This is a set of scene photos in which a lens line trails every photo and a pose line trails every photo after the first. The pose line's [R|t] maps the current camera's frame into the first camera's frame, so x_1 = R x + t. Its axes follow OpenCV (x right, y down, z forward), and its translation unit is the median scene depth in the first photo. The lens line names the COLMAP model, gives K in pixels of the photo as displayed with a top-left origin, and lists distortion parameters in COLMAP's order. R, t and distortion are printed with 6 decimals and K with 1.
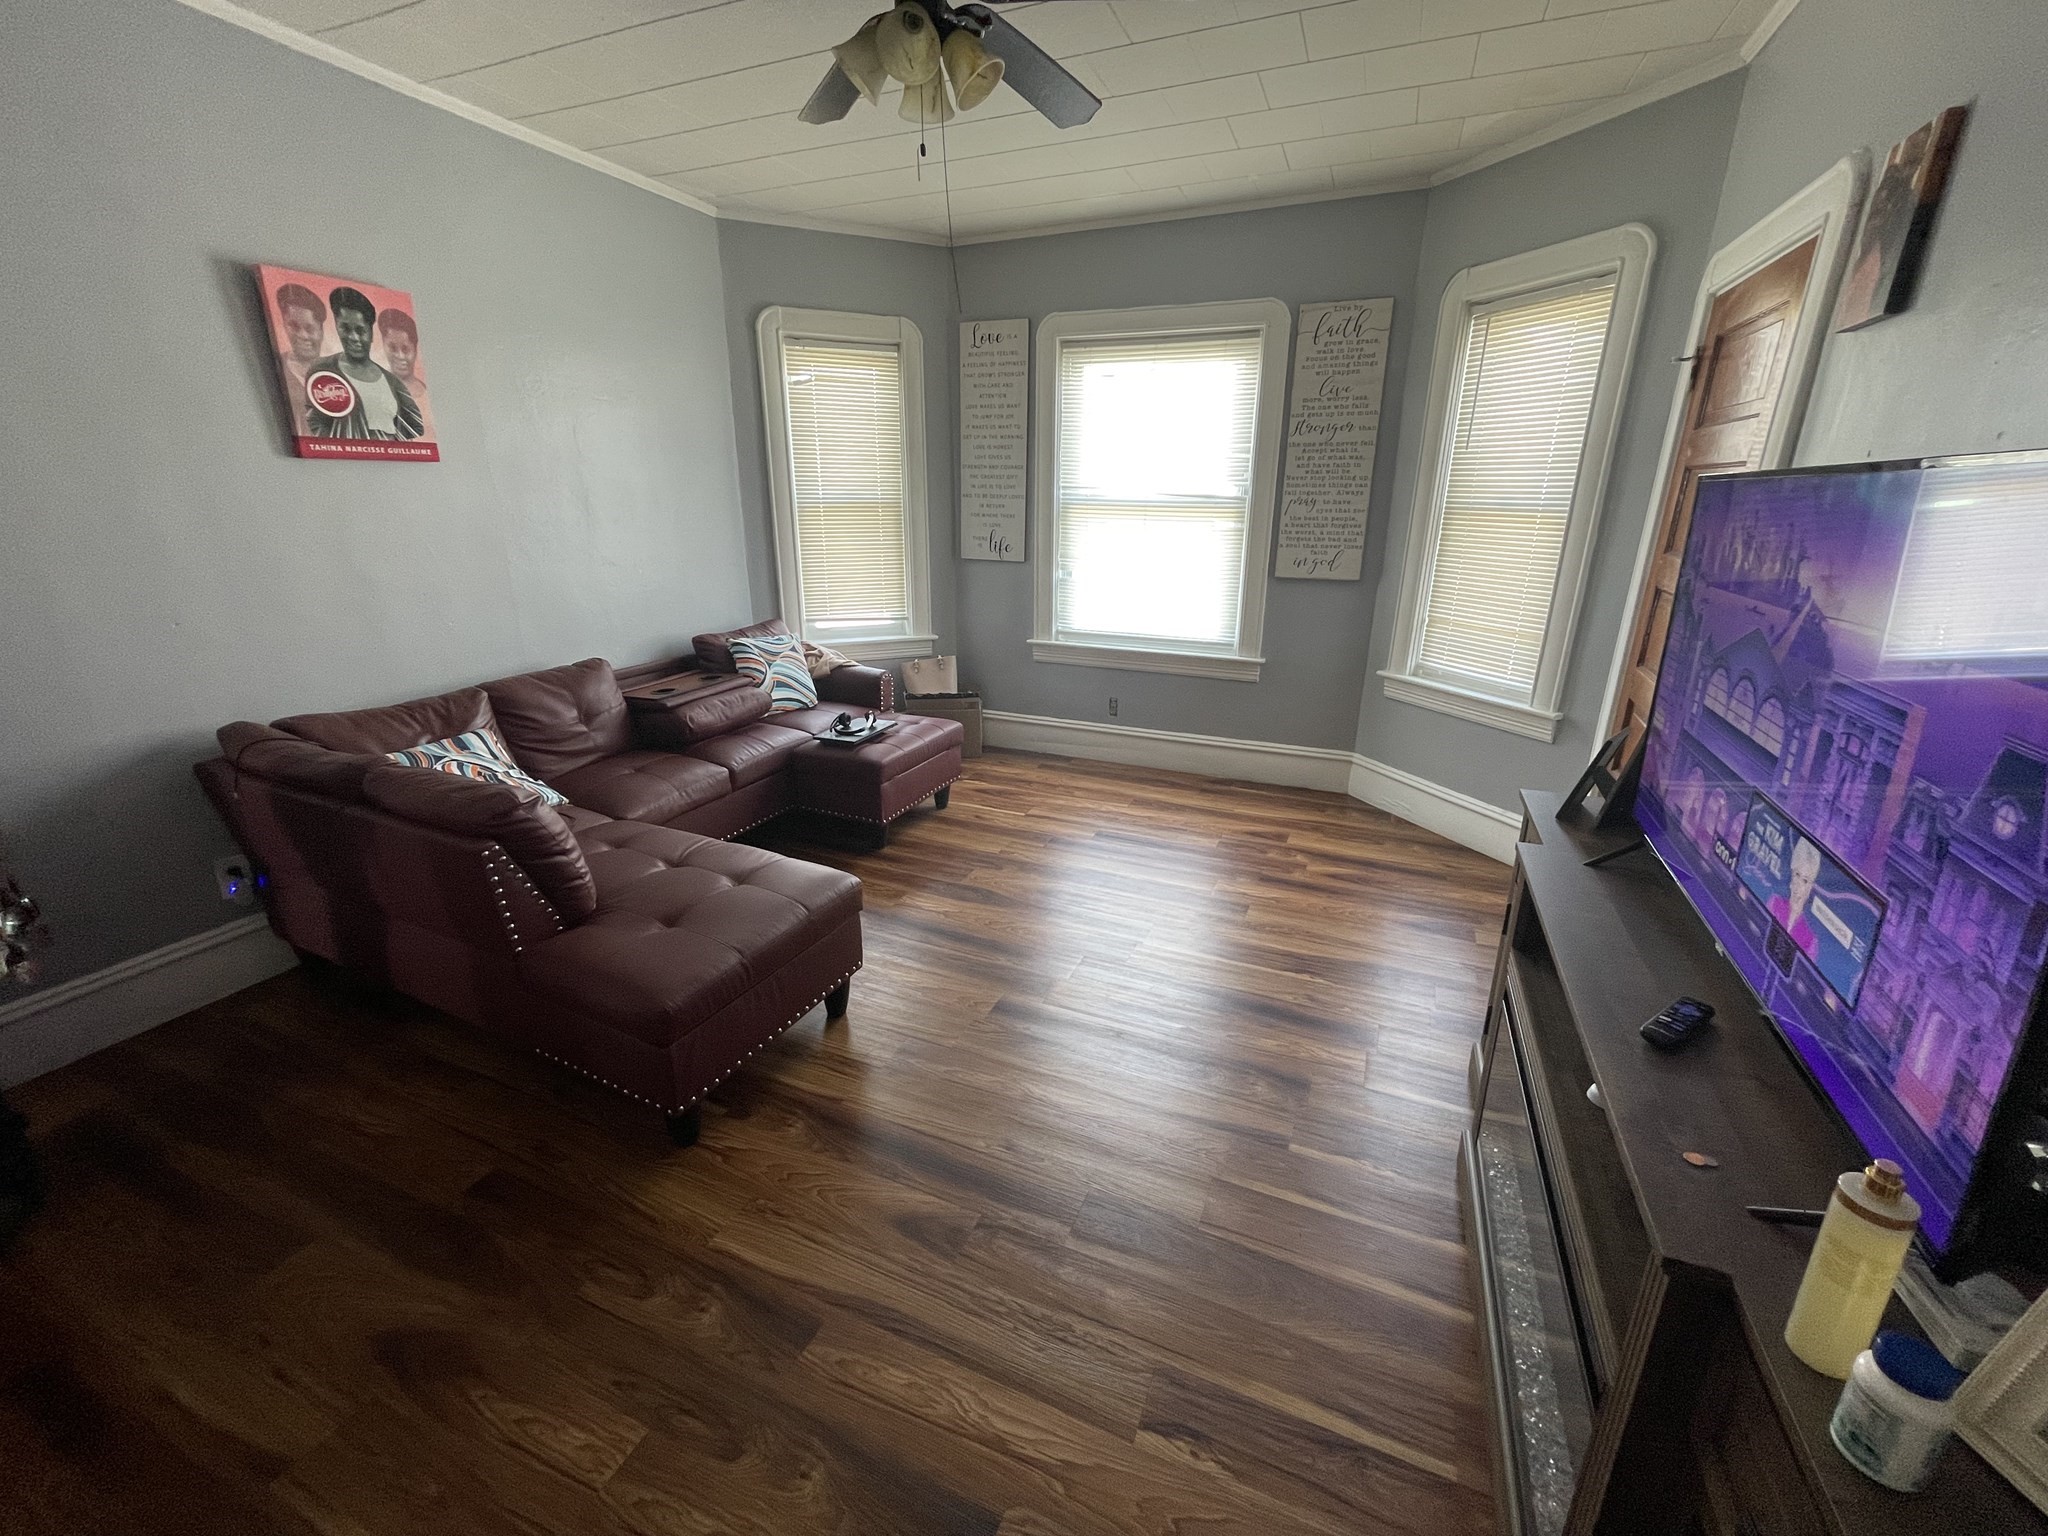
lens RADIAL K [[821.4, 0, 1027.8], [0, 821.4, 764.0], [0, 0, 1]] dist [-0.002832, -0.000757]
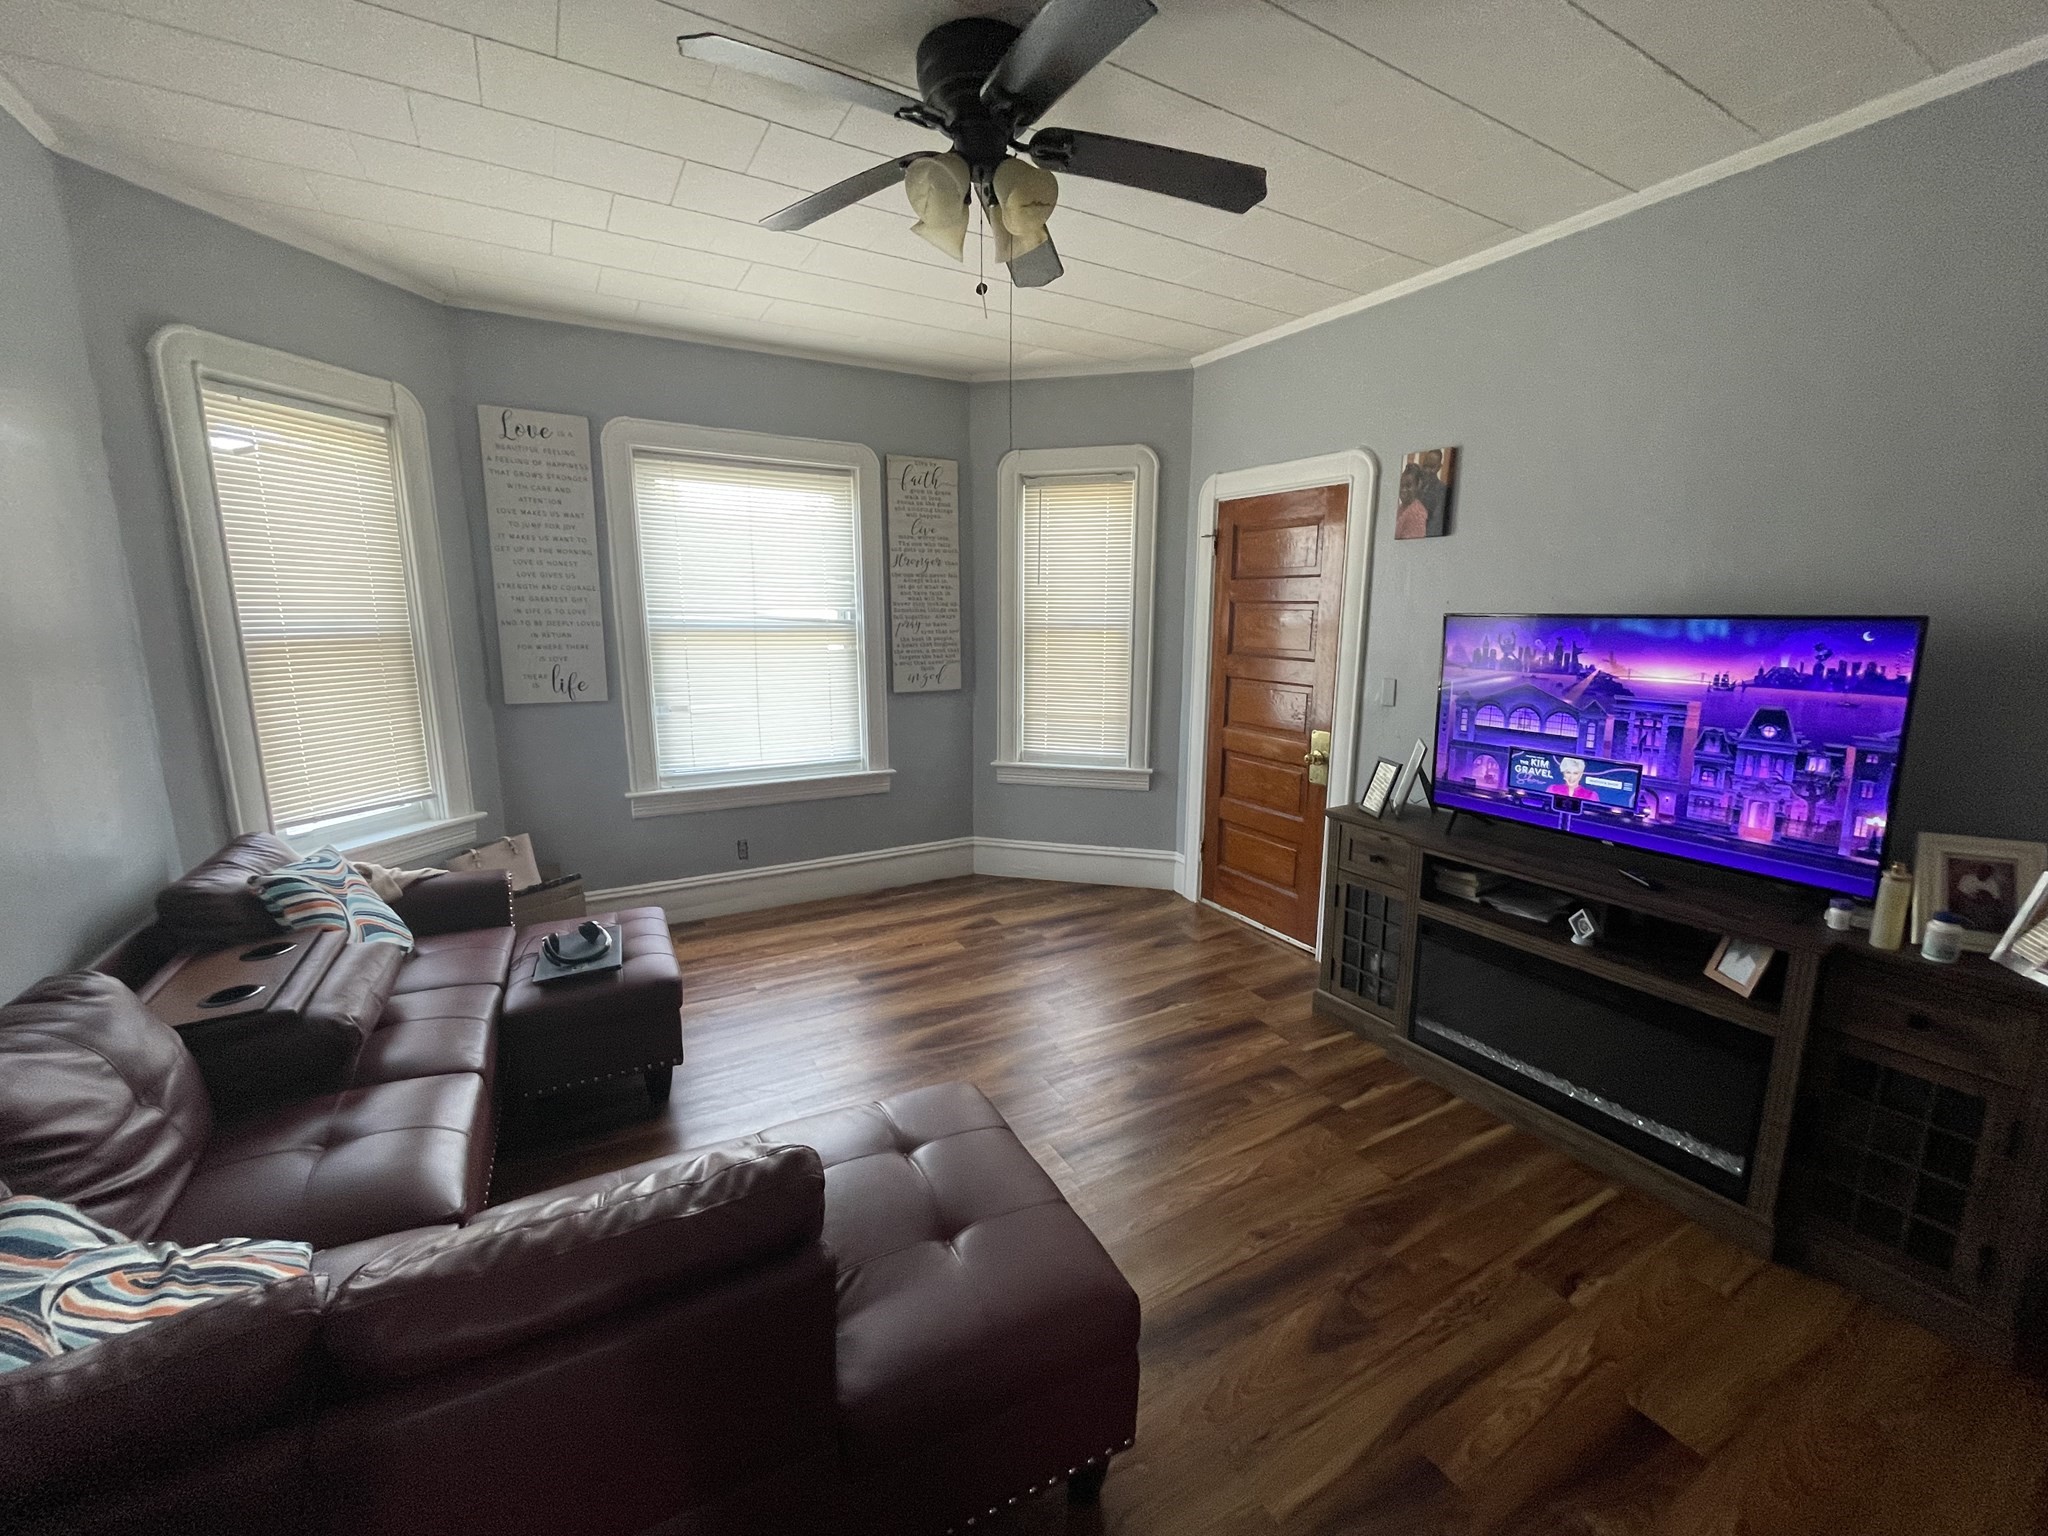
lens RADIAL K [[821.4, 0, 1027.8], [0, 821.4, 764.0], [0, 0, 1]] dist [-0.002832, -0.000757]
pose [[0.605832, -0.149249, 0.781468, -0.443860], [0.249949, 0.968219, -0.008857, -0.084730], [-0.755310, 0.200693, 0.623882, 0.219040]]
